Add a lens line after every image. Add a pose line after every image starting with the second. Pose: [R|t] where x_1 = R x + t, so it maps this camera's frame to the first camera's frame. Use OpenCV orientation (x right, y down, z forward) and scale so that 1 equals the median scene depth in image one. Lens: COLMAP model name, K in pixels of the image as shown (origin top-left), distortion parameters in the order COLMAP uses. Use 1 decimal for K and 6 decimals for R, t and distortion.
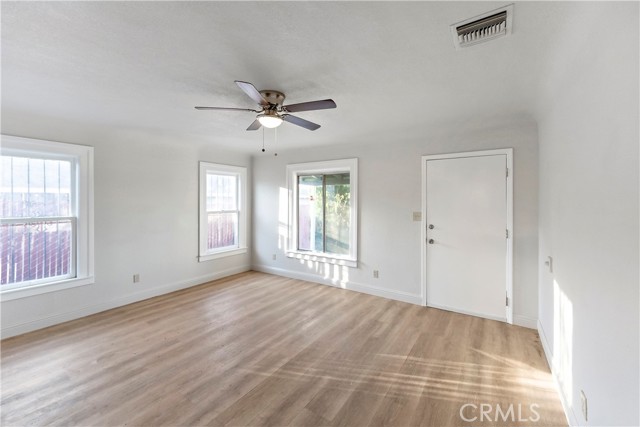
lens RADIAL K [[262.6, 0, 325.4], [0, 262.6, 202.7], [0, 0, 1]] dist [0.012272, -0.000181]
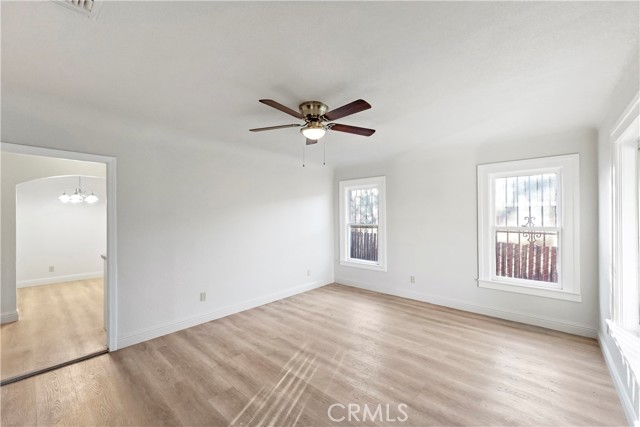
lens RADIAL K [[262.6, 0, 320.2], [0, 262.6, 215.1], [0, 0, 1]] dist [0.012272, -0.000181]
pose [[-0.146063, -0.001686, -0.989274, 0.546438], [0.000726, 0.999998, -0.001812, -0.000068], [0.989275, -0.000982, -0.146062, 0.816028]]
